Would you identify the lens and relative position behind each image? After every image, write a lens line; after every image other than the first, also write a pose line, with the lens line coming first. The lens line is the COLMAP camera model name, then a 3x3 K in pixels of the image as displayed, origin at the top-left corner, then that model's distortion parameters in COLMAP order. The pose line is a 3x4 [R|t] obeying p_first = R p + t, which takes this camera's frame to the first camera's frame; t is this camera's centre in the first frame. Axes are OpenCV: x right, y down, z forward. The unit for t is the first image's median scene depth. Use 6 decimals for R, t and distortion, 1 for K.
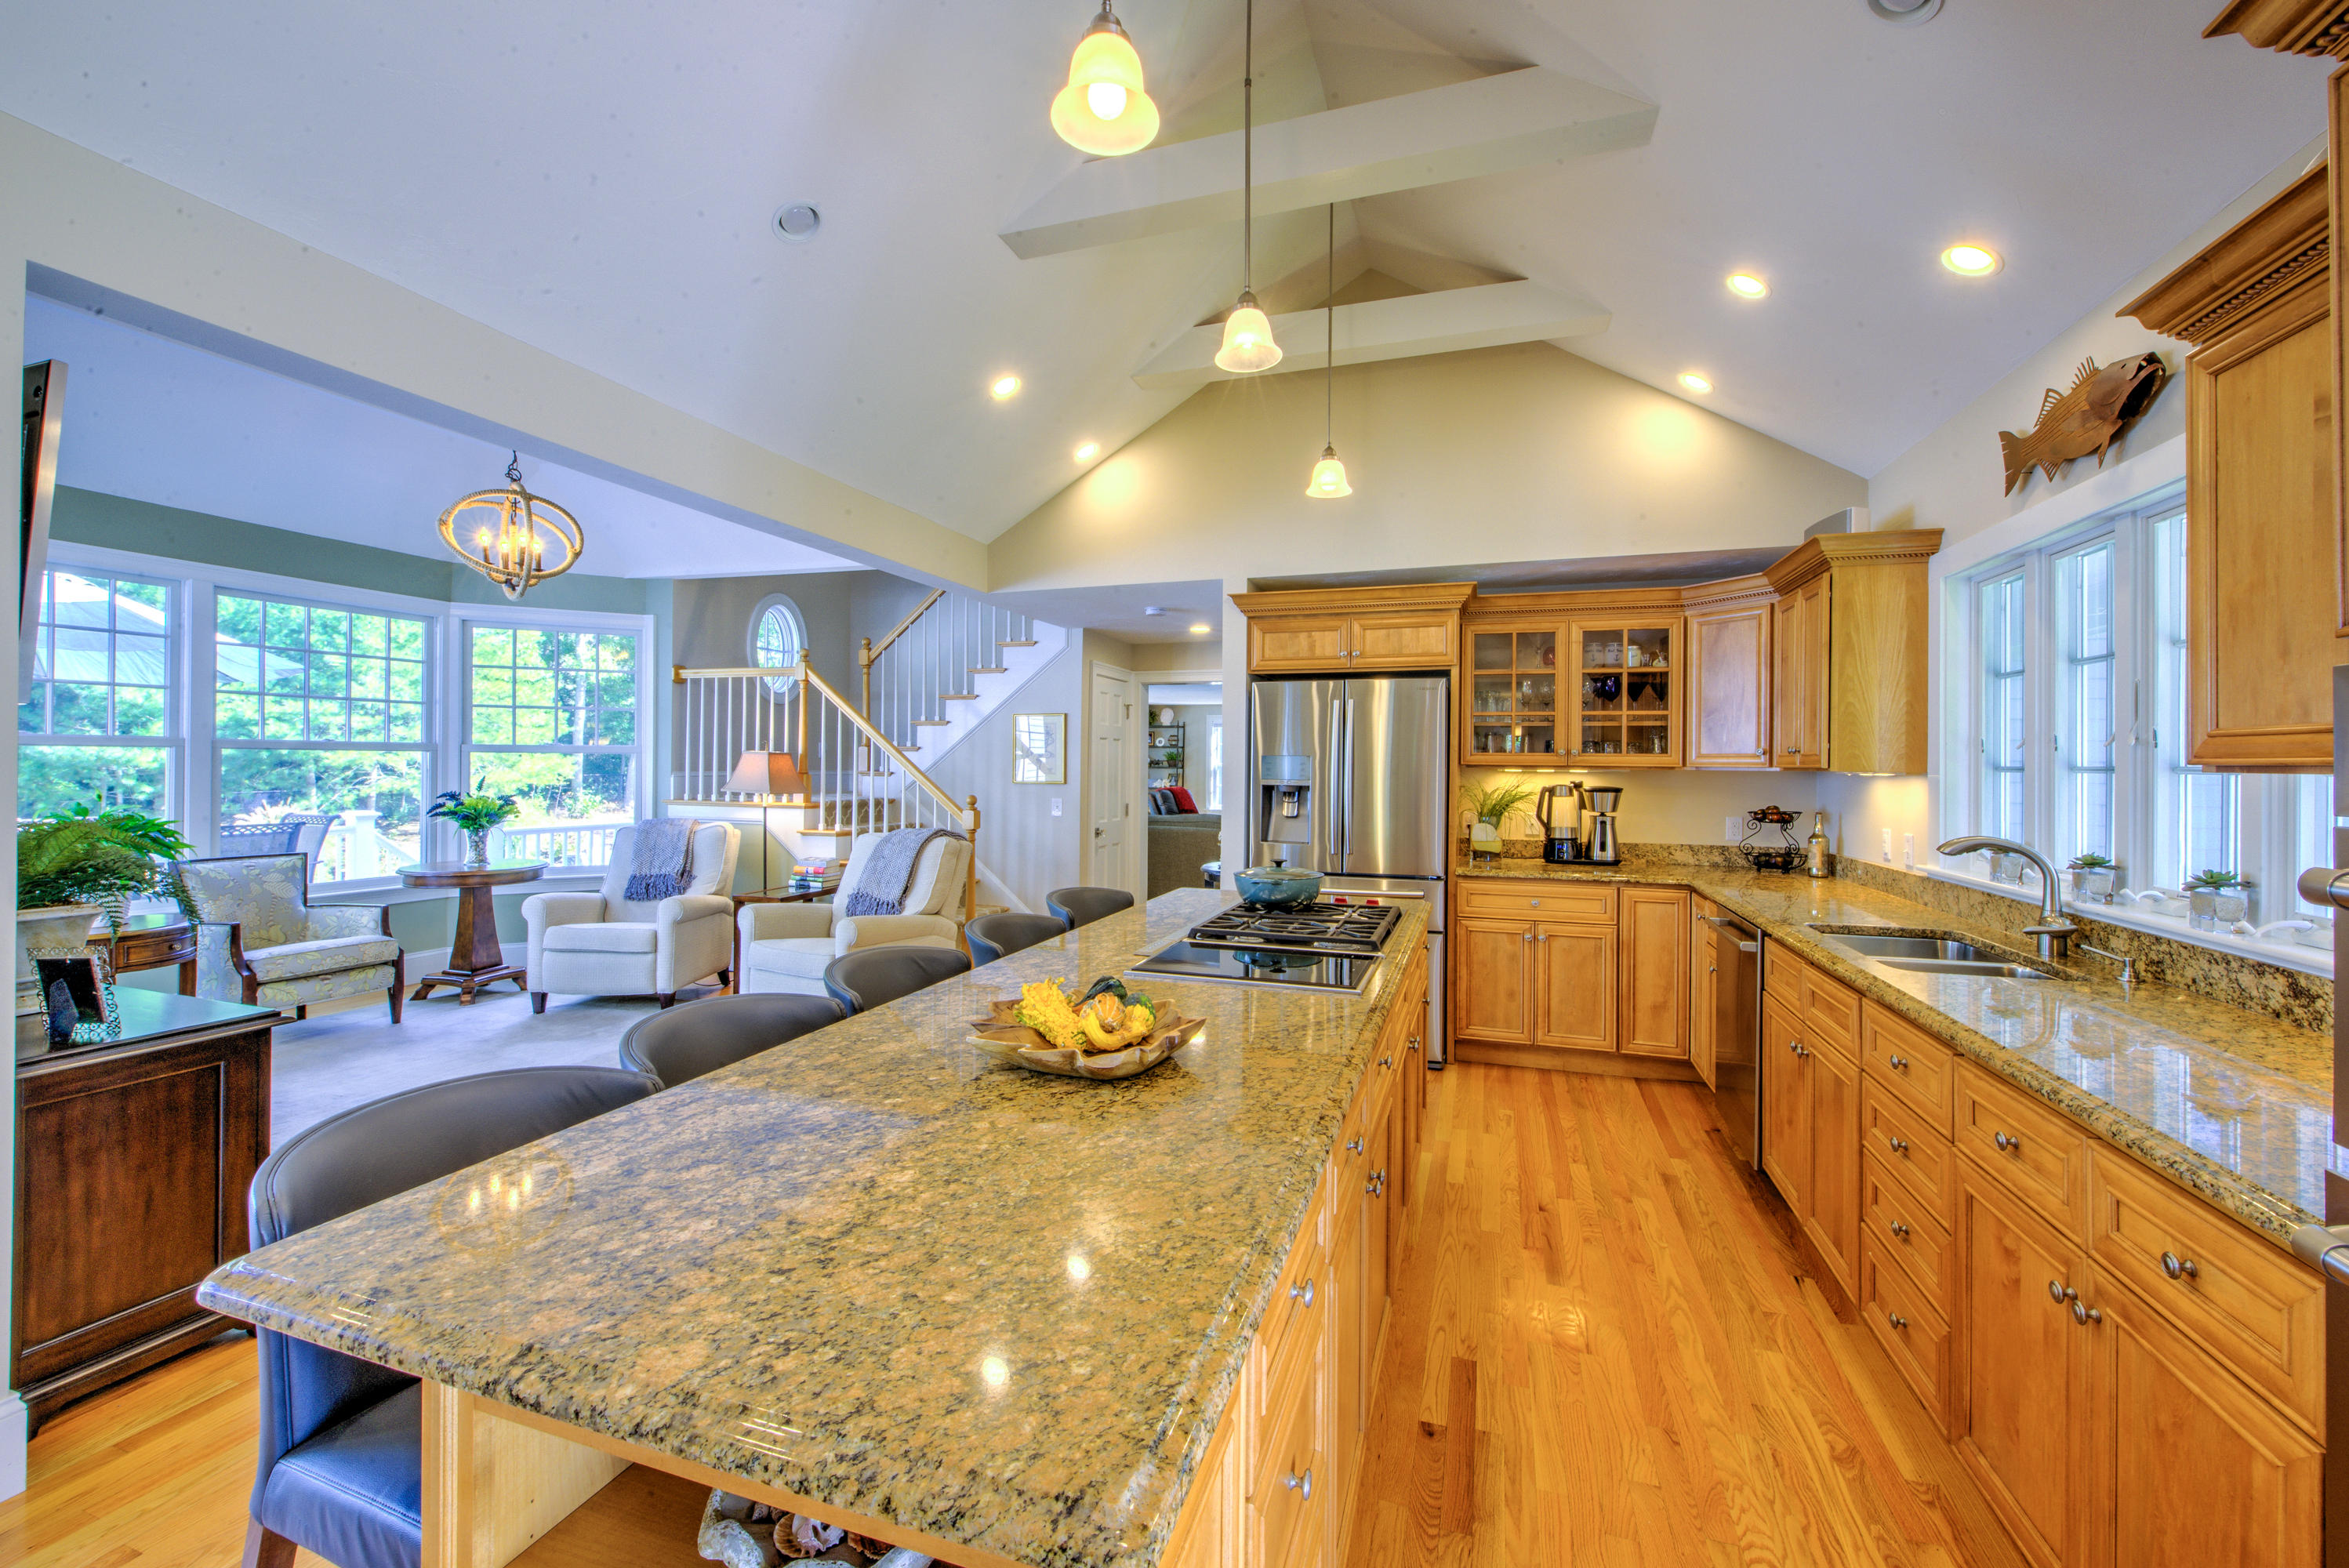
lens RADIAL K [[945.9, 0, 1175.8], [0, 945.9, 761.1], [0, 0, 1]] dist [0.000246, -0.000350]
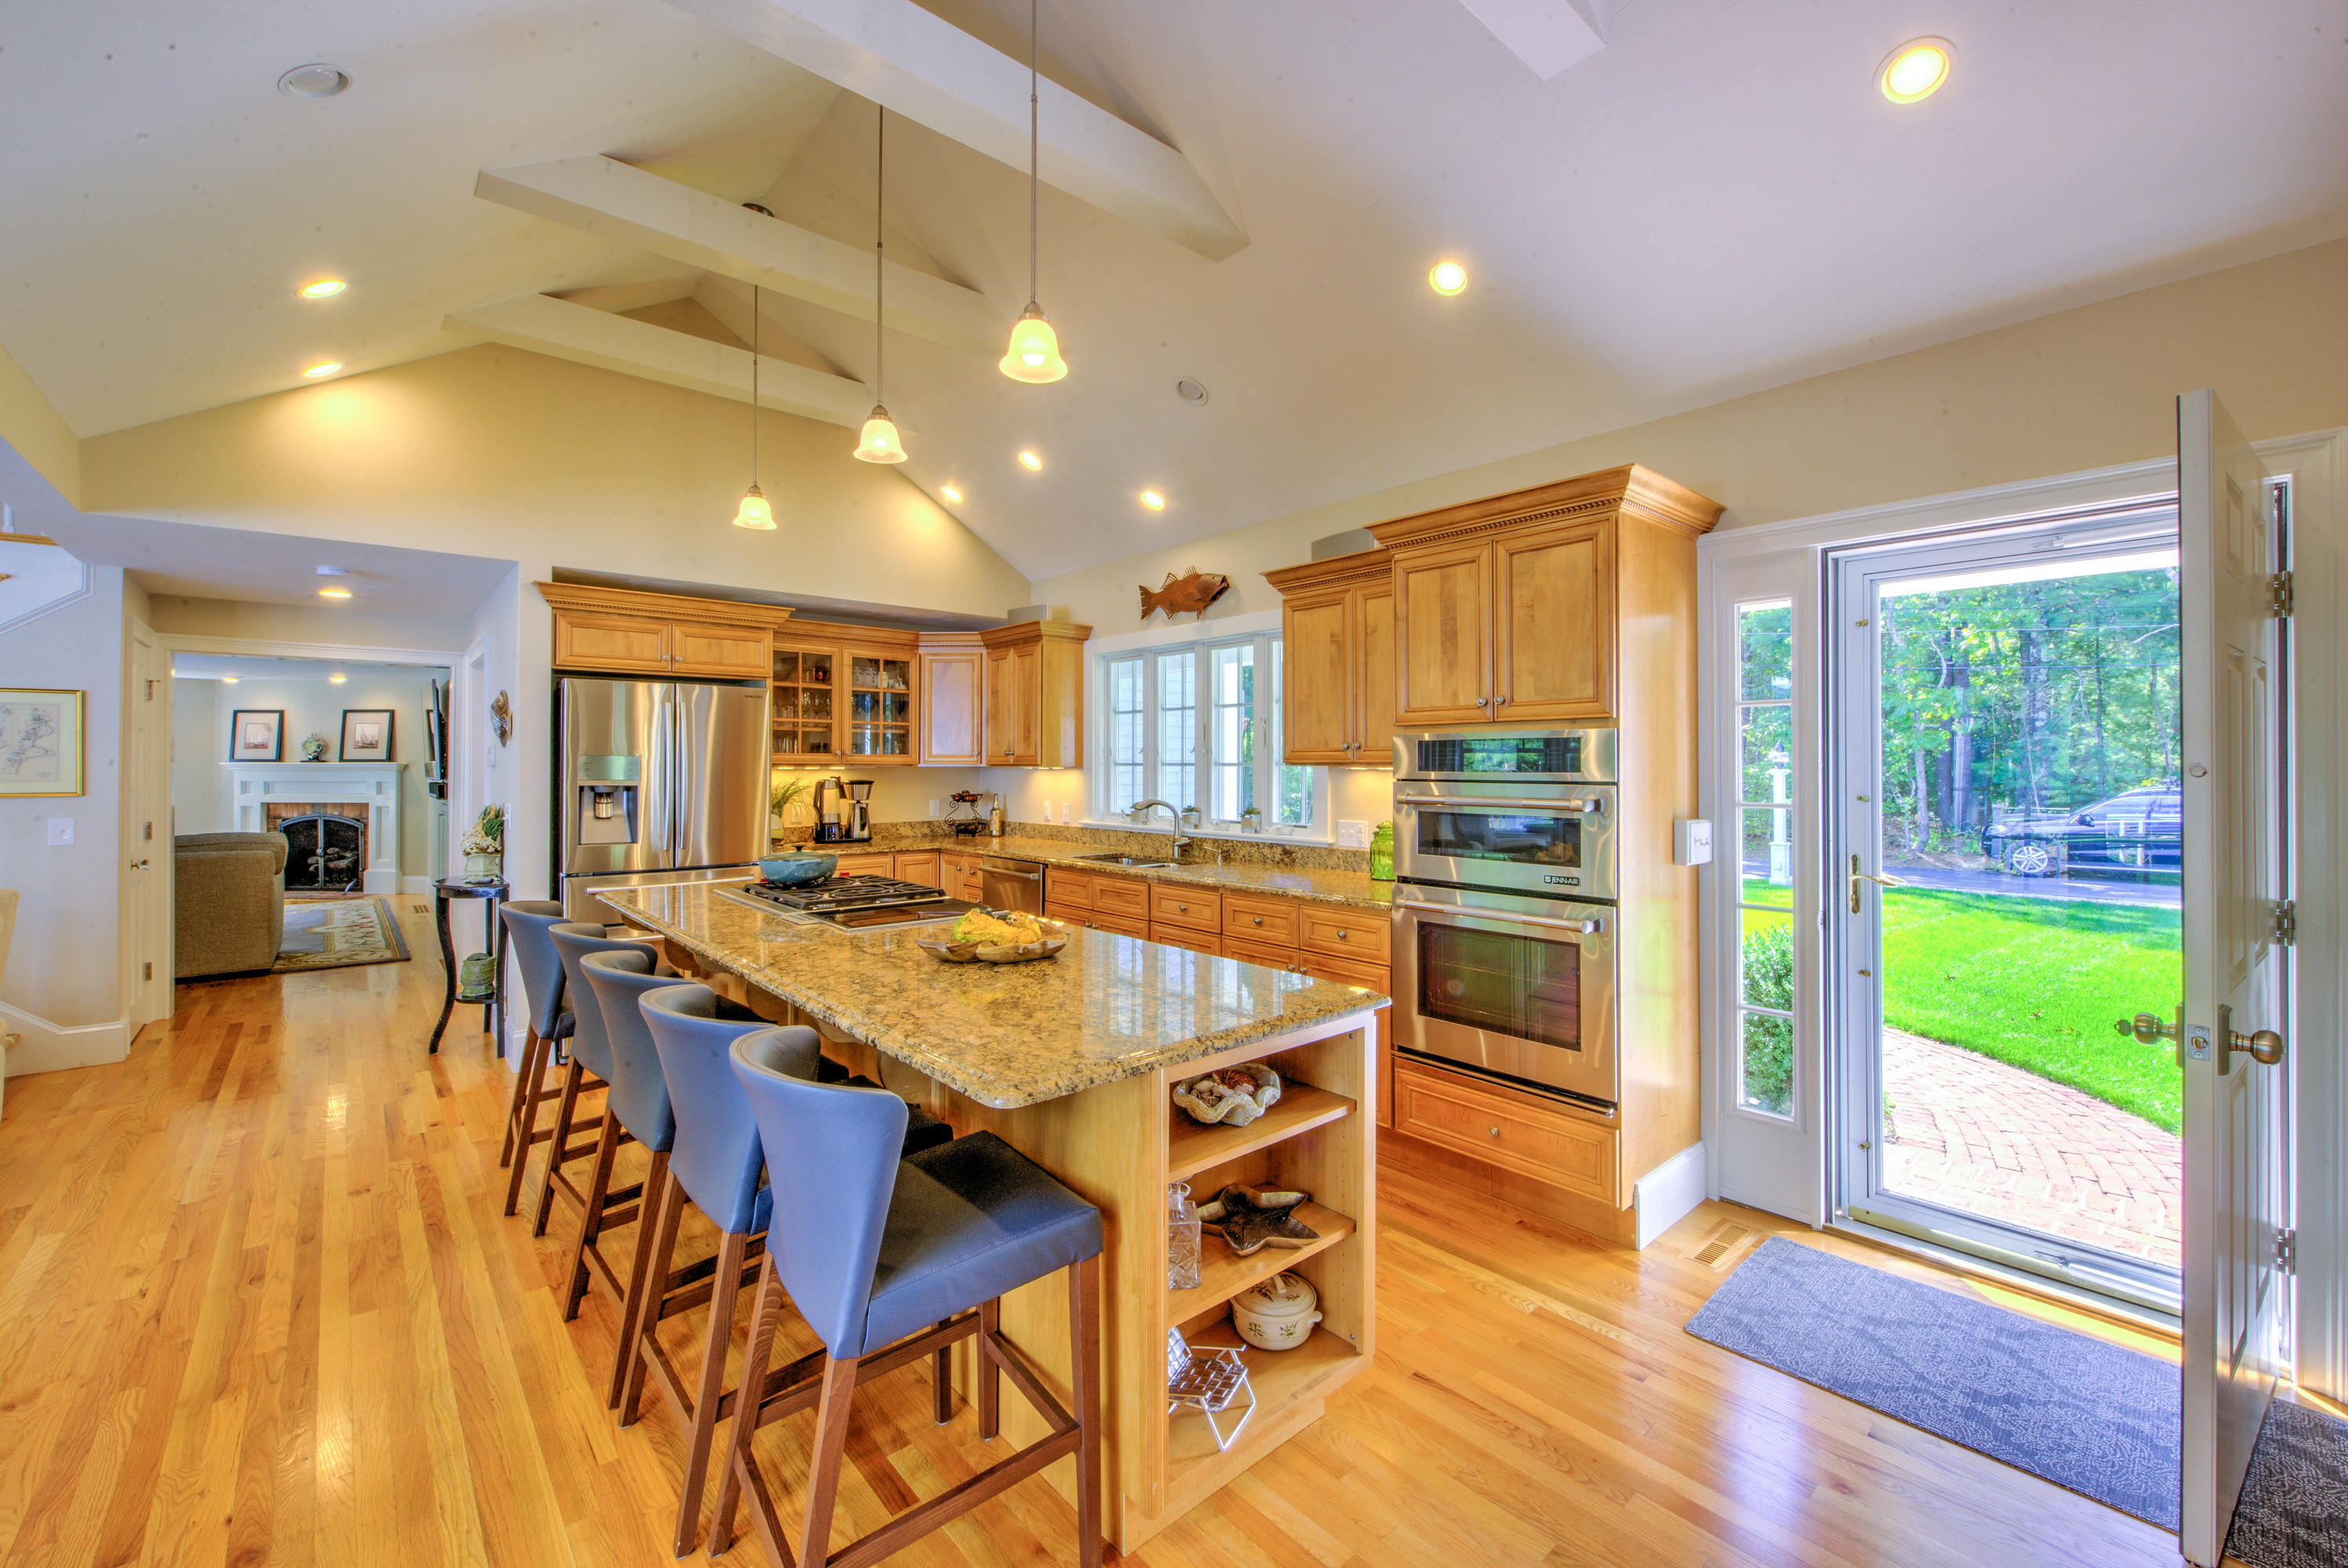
lens RADIAL K [[945.6, 0, 1175.3], [0, 945.6, 761.1], [0, 0, 1]] dist [0.000246, -0.000350]
pose [[0.501918, -0.004809, 0.864902, -0.425842], [0.000751, 0.999987, 0.005125, -0.004547], [-0.864915, -0.001923, 0.501915, -0.004149]]
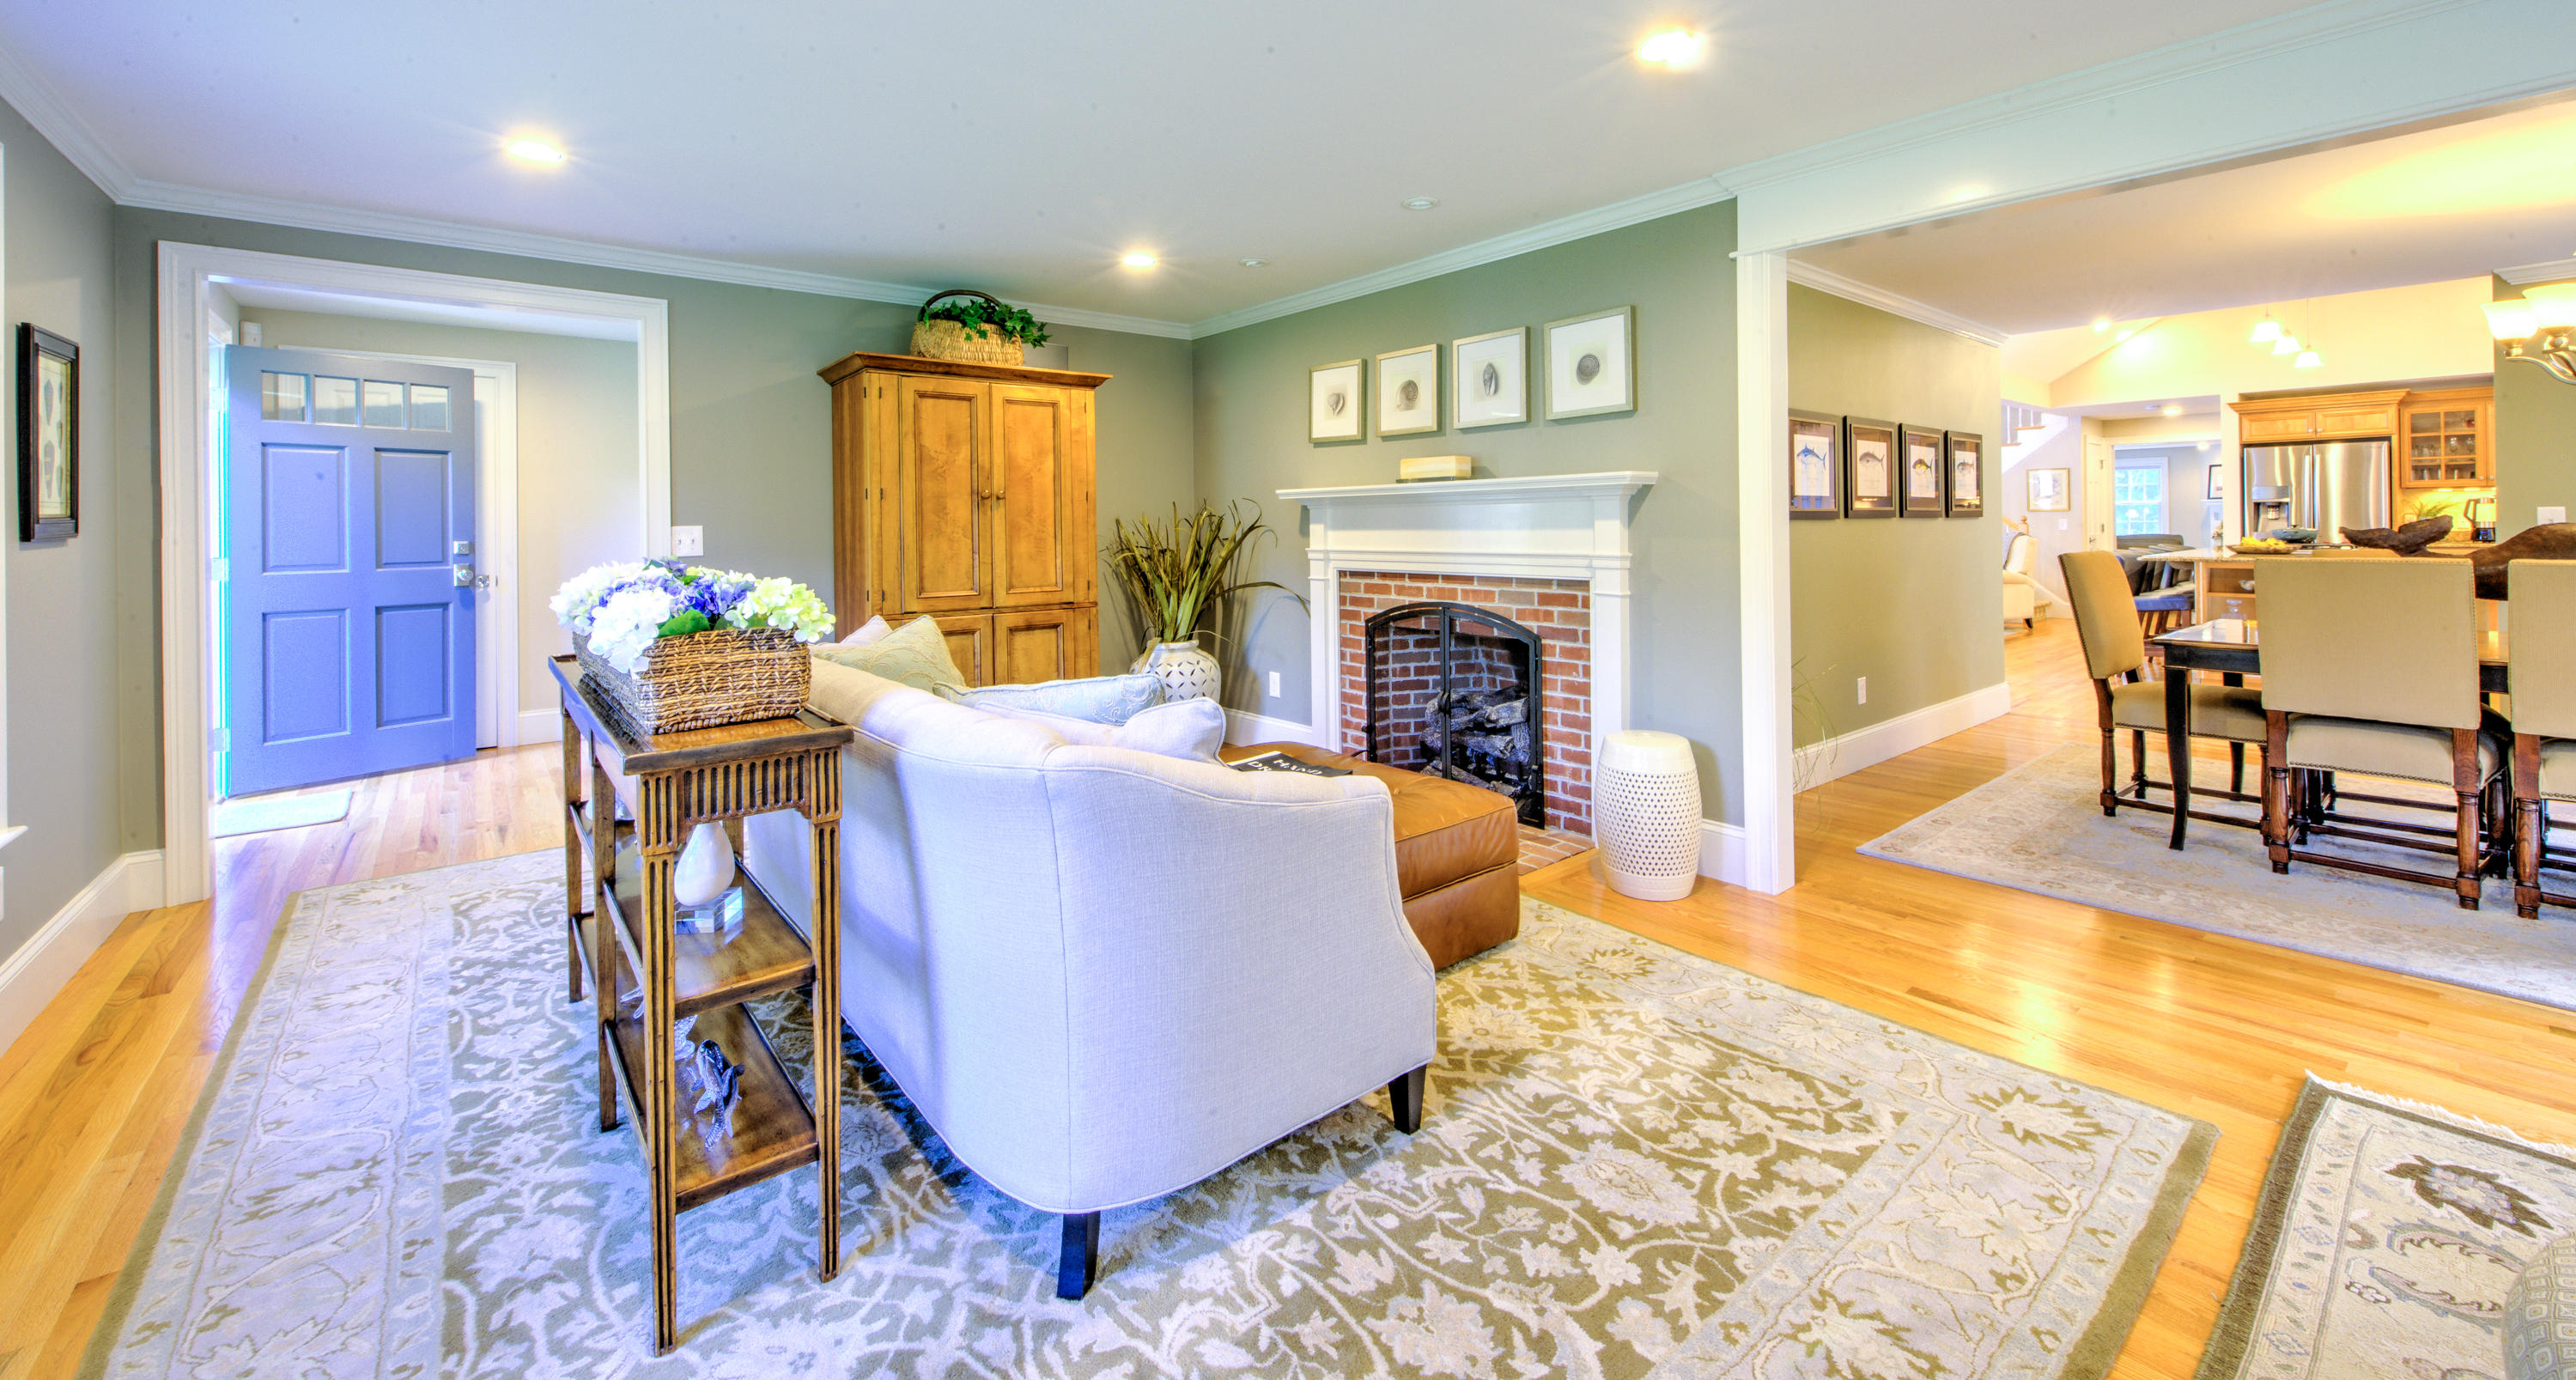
lens RADIAL K [[1014.7, 0, 1294.0], [0, 1014.7, 518.0], [0, 0, 1]] dist [0.002281, -0.002463]
pose [[0.846289, -0.023944, -0.532185, -0.446466], [0.022735, 0.999703, -0.008824, 0.030176], [0.532238, -0.004631, 0.846582, -1.715979]]
